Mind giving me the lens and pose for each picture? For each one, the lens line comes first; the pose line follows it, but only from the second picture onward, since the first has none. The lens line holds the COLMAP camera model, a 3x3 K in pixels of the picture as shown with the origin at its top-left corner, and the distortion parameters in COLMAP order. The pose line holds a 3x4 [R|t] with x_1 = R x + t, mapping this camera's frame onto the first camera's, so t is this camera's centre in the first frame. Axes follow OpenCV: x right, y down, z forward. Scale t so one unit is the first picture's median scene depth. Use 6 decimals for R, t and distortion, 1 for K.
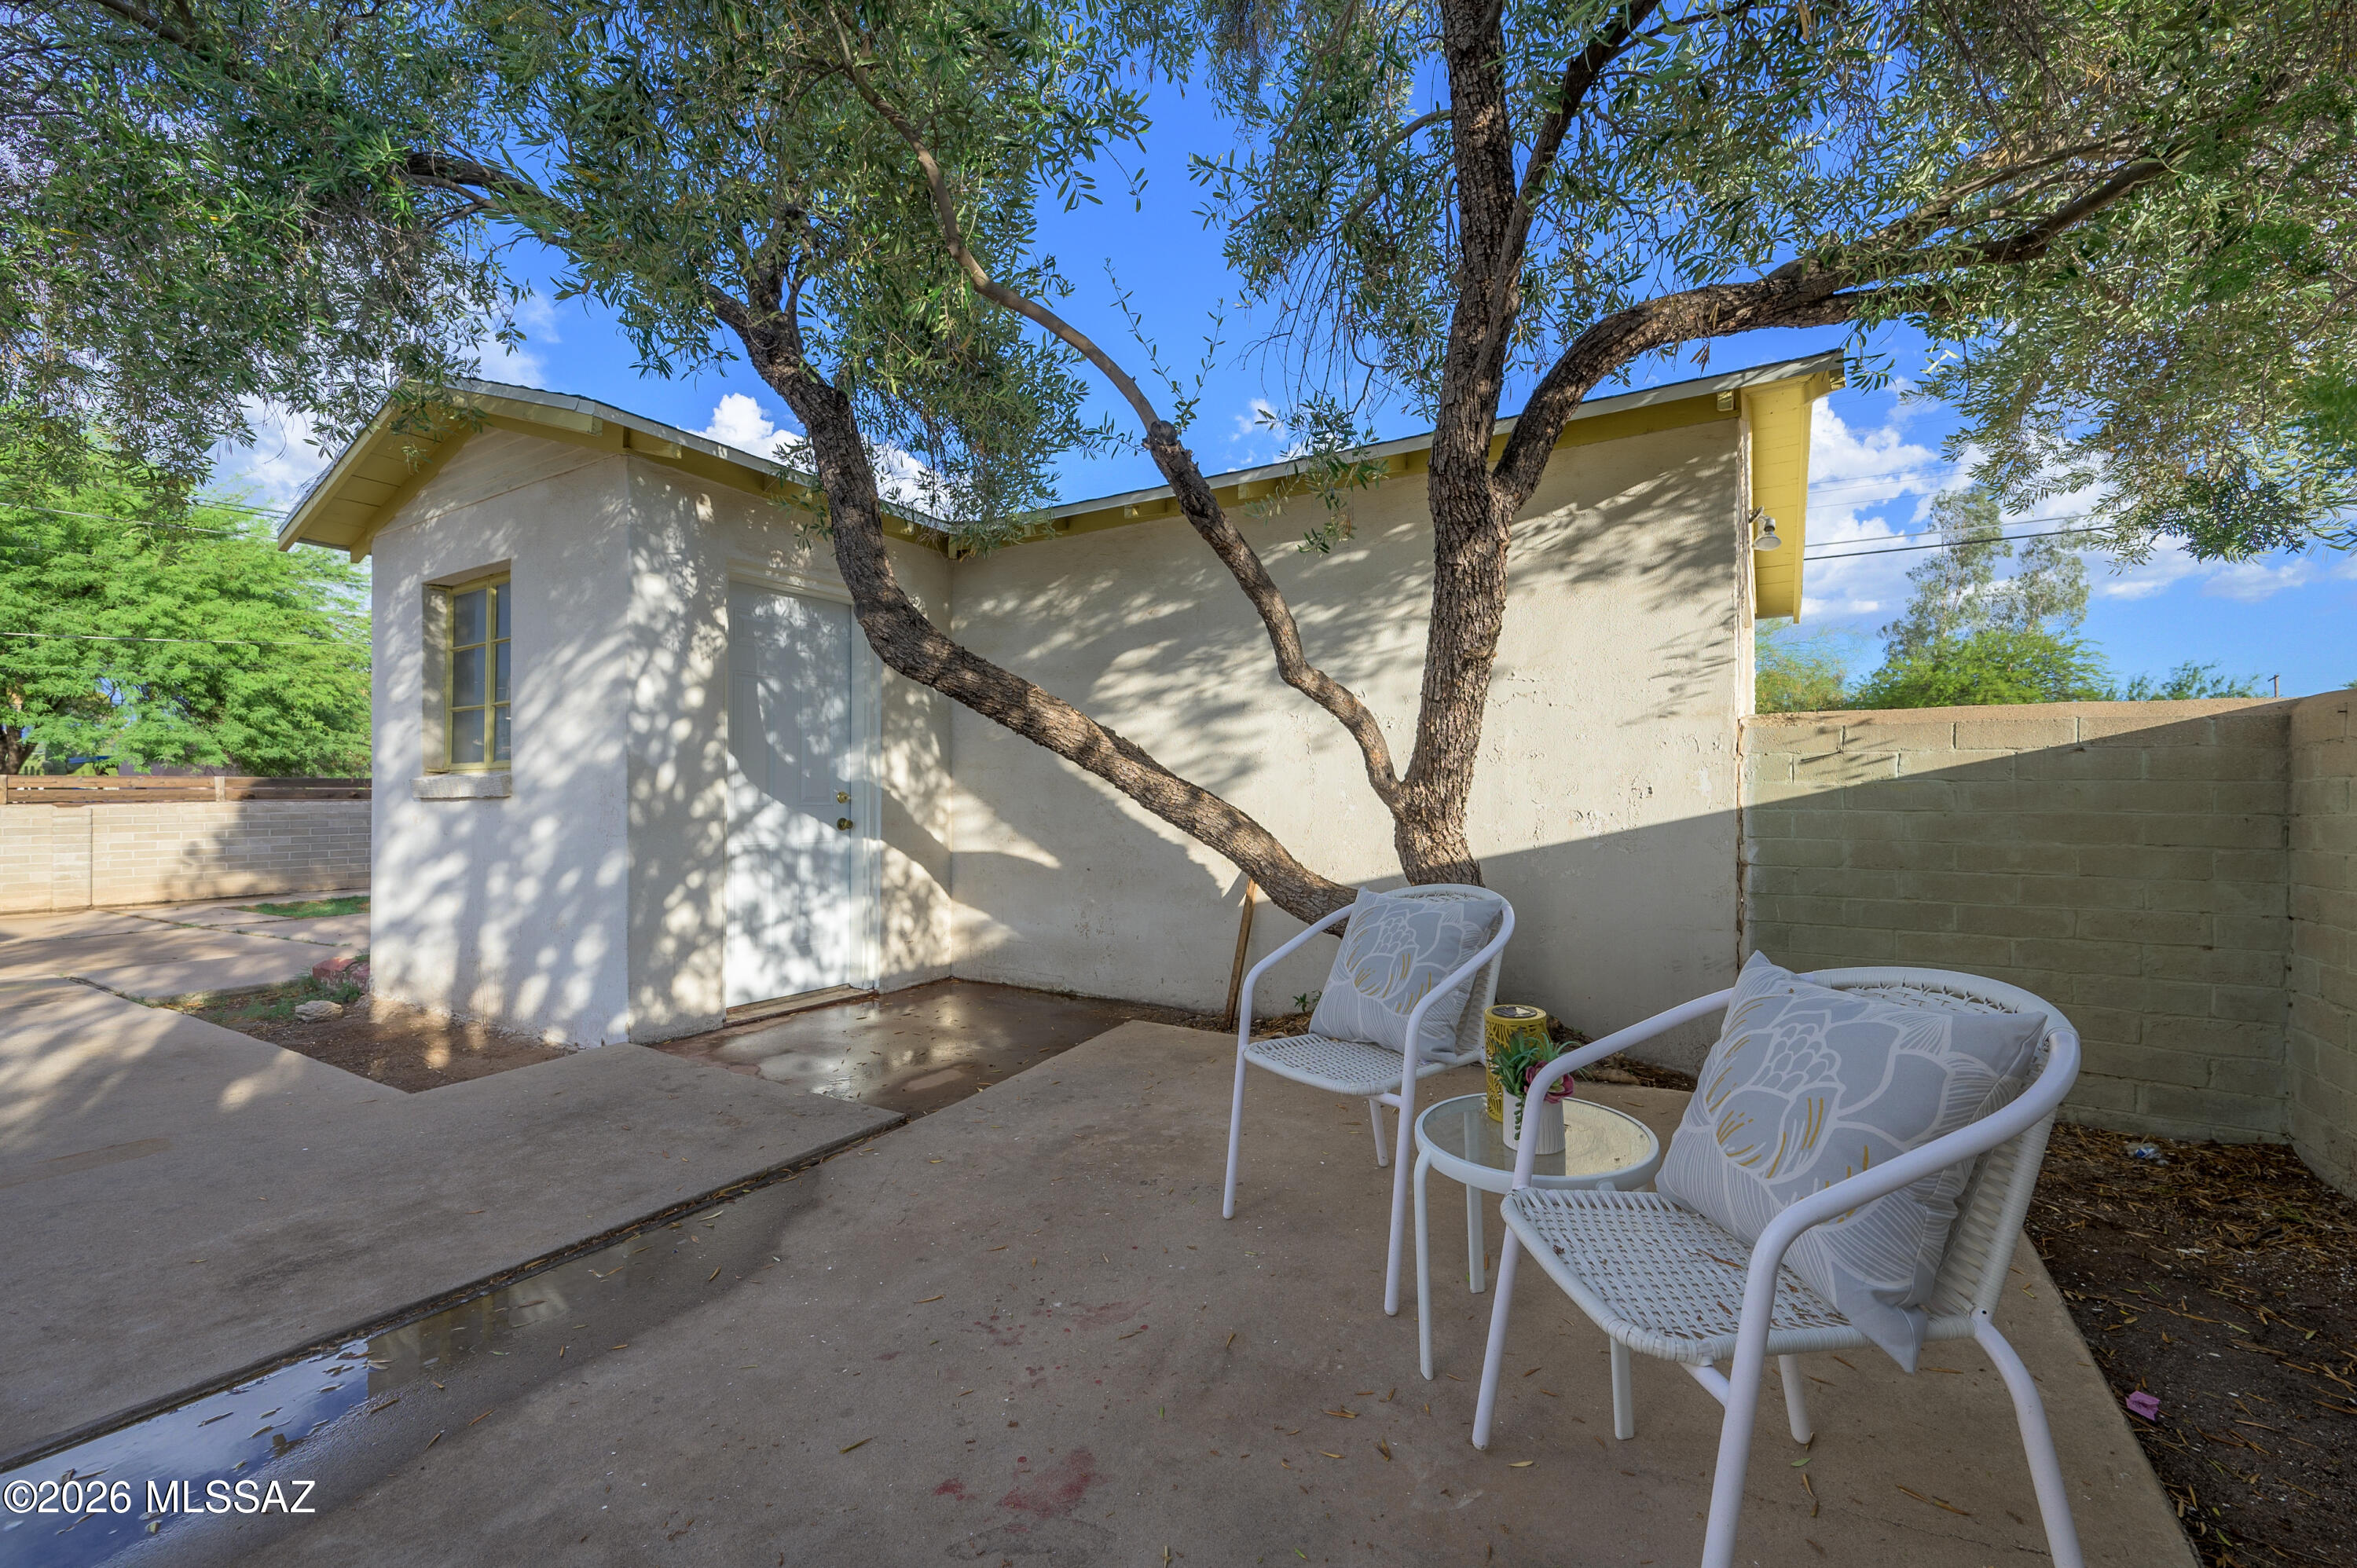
lens RADIAL K [[994.9, 0, 1174.8], [0, 994.9, 784.0], [0, 0, 1]] dist [0.000506, -0.000348]
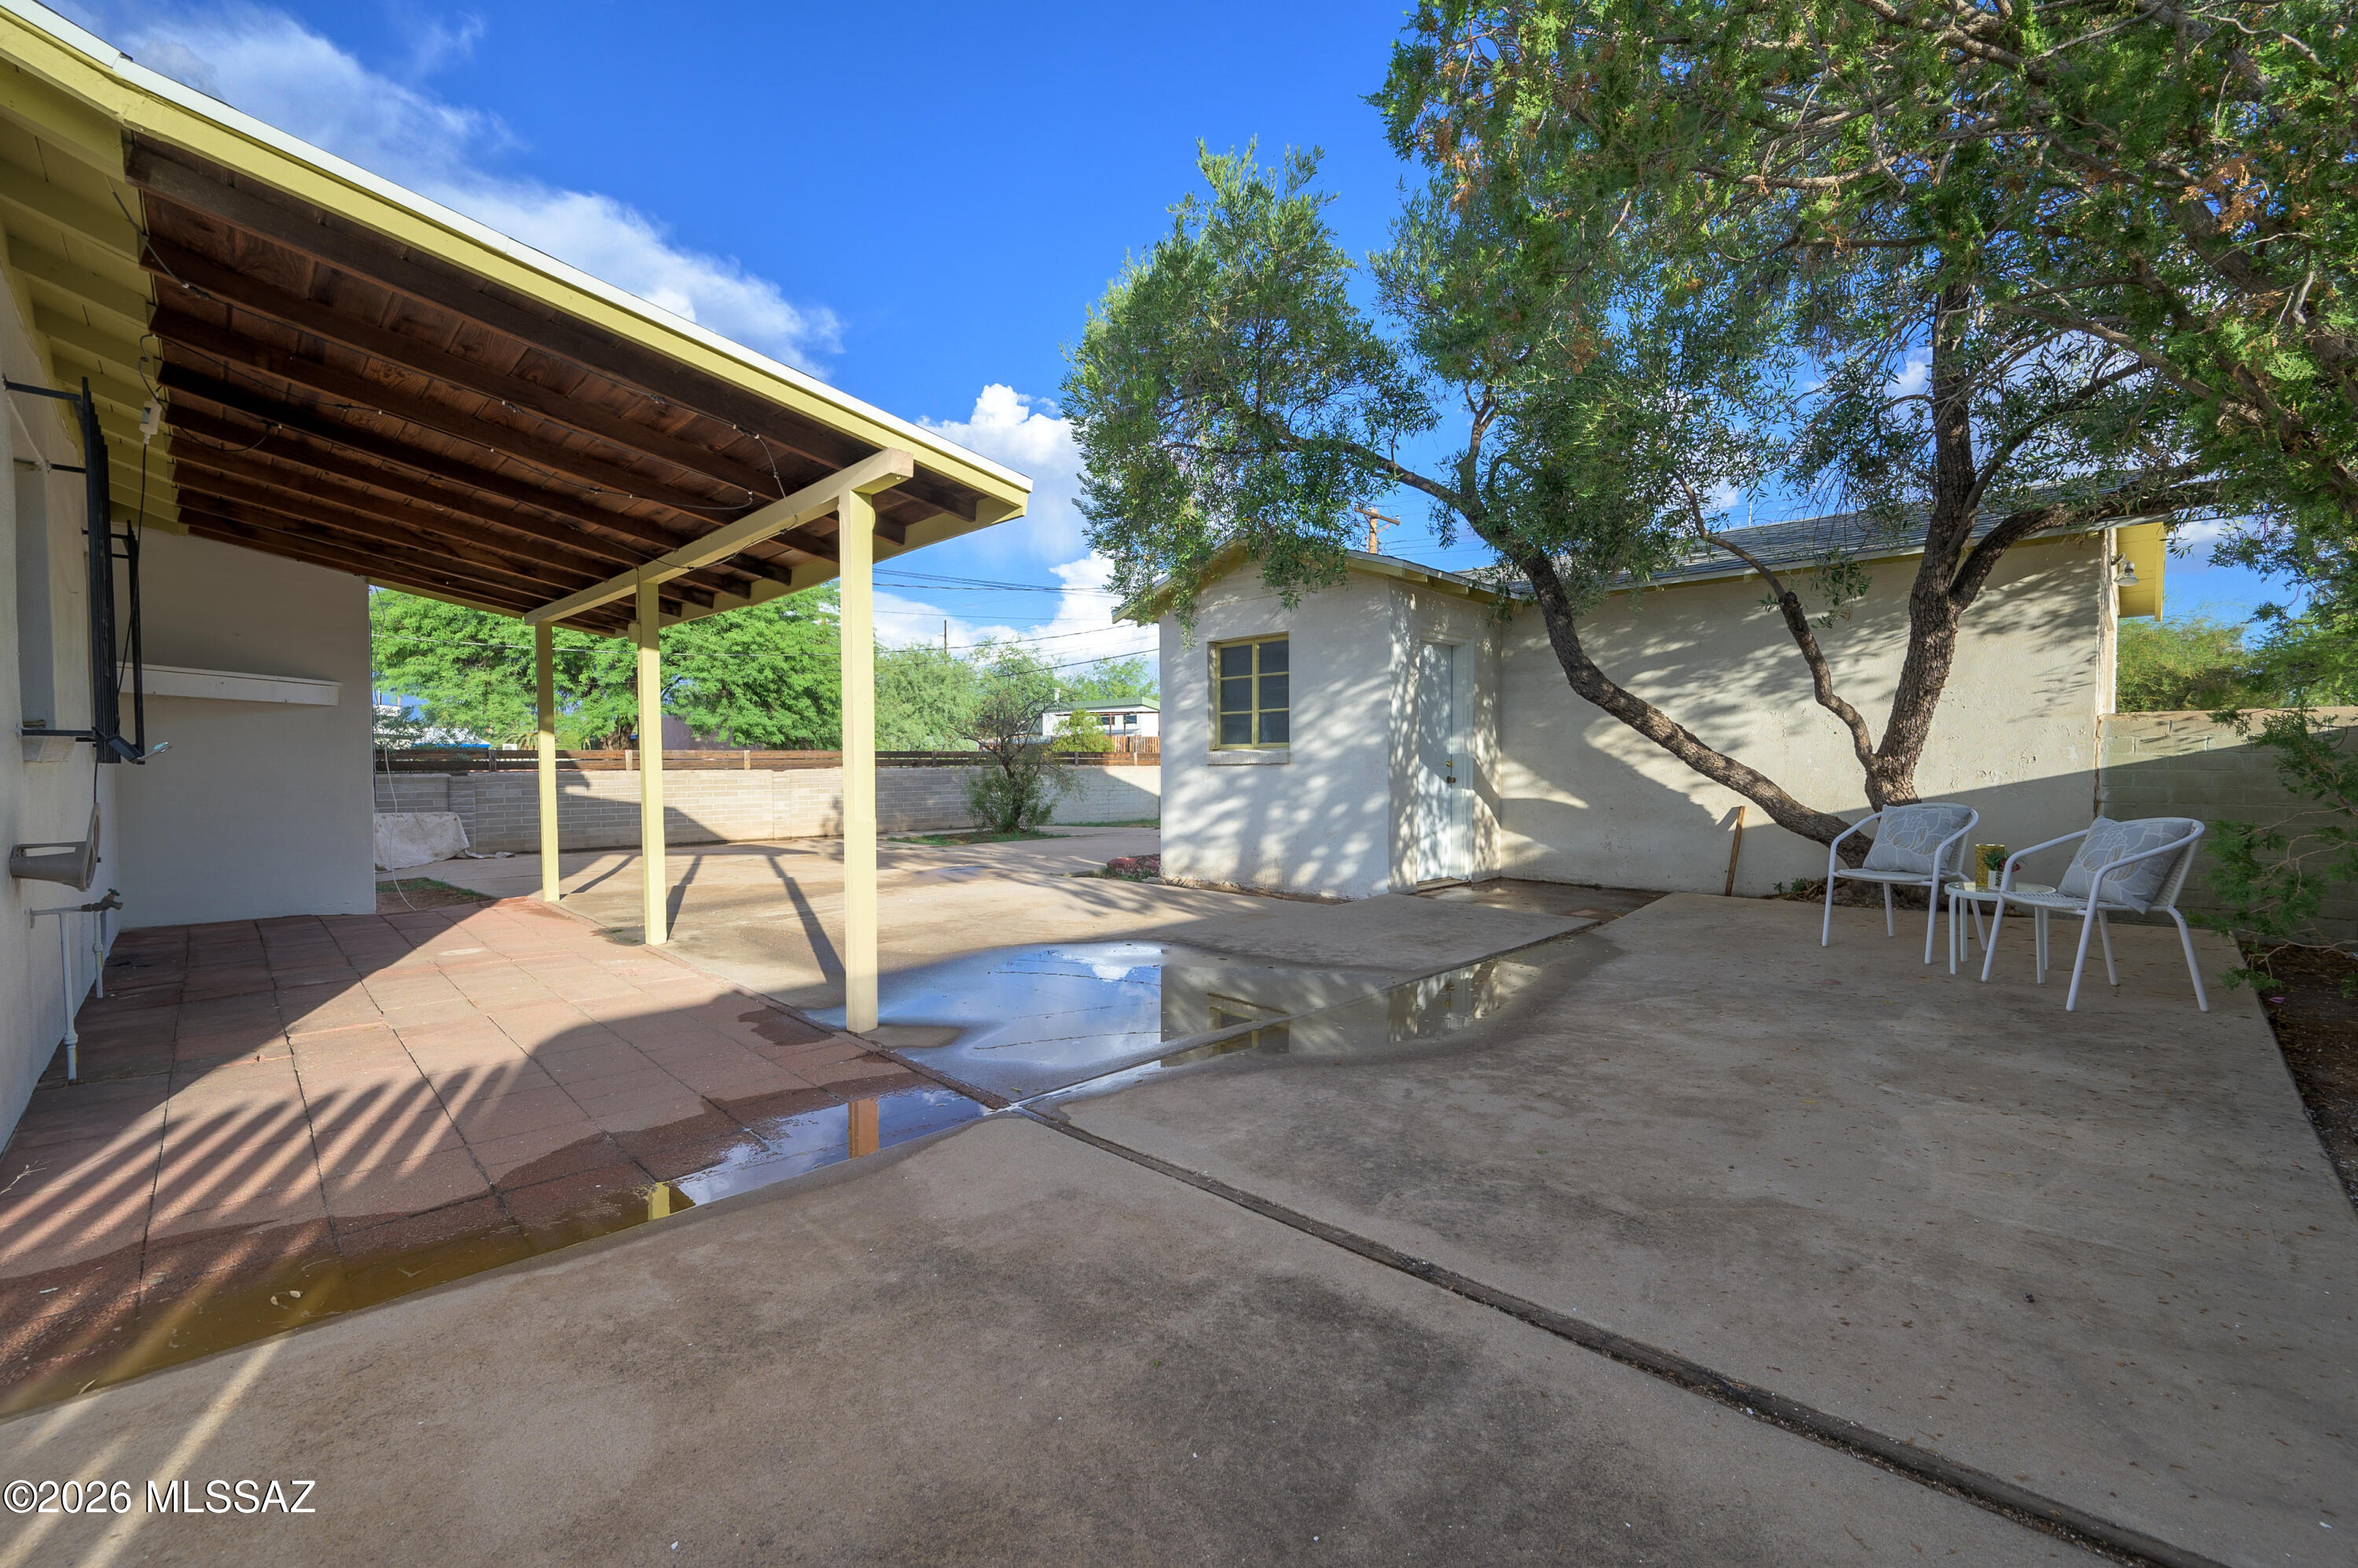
lens RADIAL K [[995.3, 0, 1168.5], [0, 995.3, 785.9], [0, 0, 1]] dist [0.000506, -0.000348]
pose [[0.972302, 0.003464, -0.233701, -0.460449], [0.004630, 0.999409, 0.034075, -0.010144], [0.233681, -0.034213, 0.971711, -0.819089]]
